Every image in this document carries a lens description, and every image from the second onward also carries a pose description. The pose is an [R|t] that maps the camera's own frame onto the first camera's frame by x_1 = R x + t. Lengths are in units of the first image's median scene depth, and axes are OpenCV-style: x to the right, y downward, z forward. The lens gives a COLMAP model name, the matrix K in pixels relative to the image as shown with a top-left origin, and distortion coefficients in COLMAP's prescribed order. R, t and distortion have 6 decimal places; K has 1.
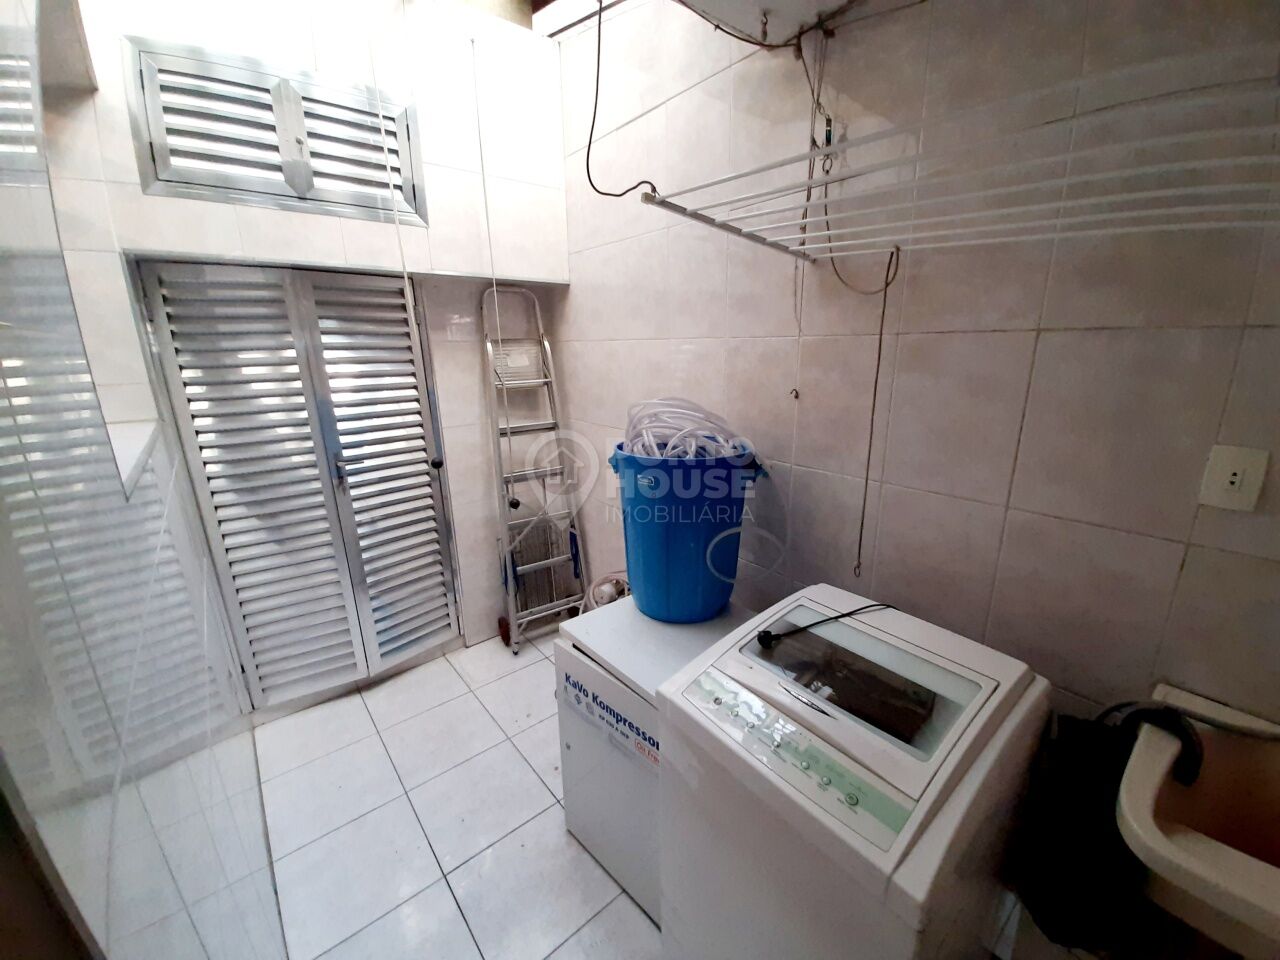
lens RADIAL K [[503.9, 0, 652.8], [0, 503.9, 481.7], [0, 0, 1]] dist [0.015741, -0.016810]
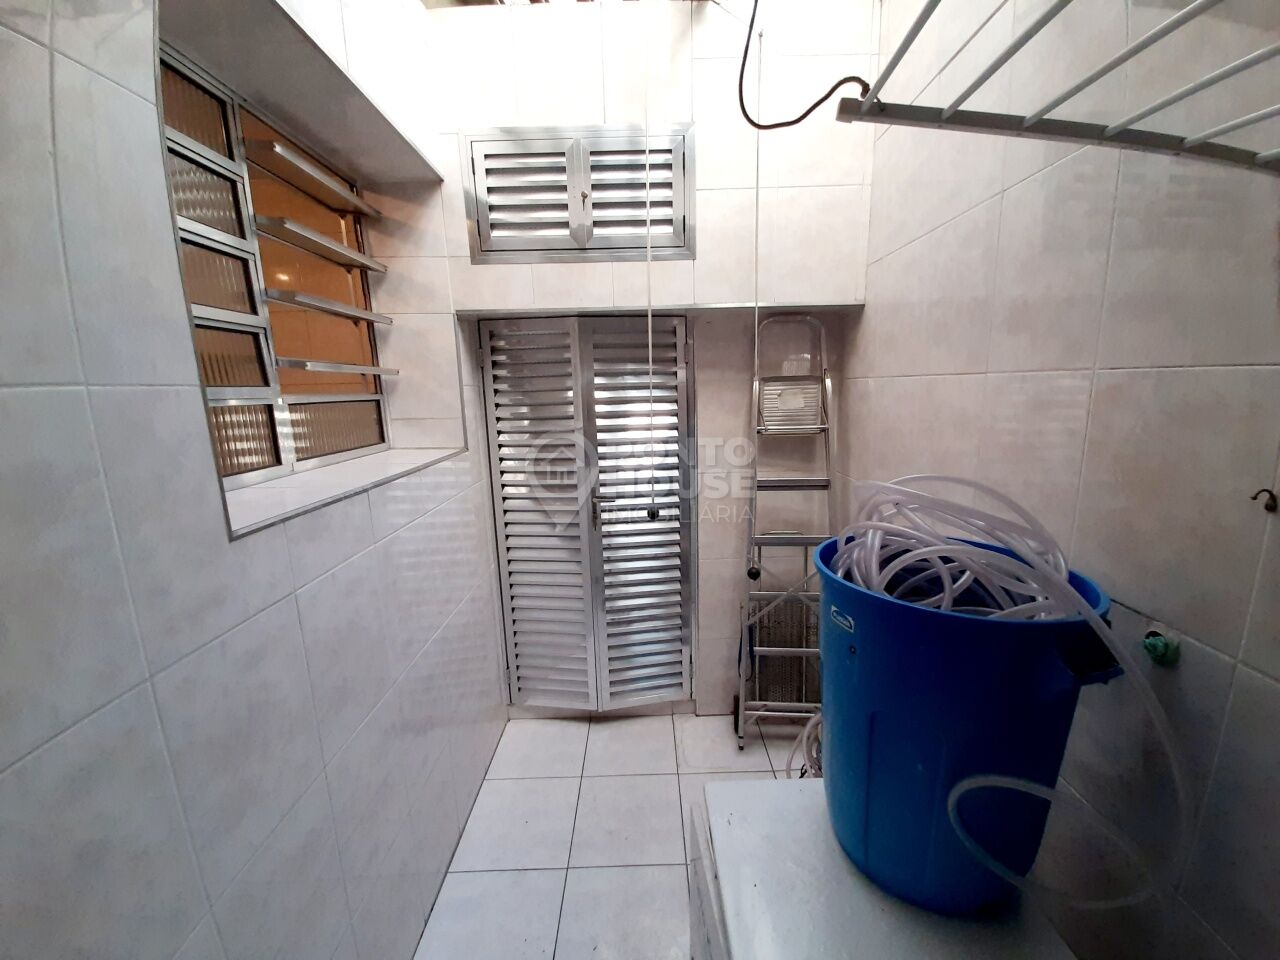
lens RADIAL K [[507.8, 0, 640.0], [0, 507.8, 483.9], [0, 0, 1]] dist [0.001267, 0.000088]
pose [[0.772260, 0.113857, -0.625020, 0.083711], [-0.153906, 0.988033, -0.010177, -0.063048], [0.616382, 0.104054, 0.780542, 0.218689]]
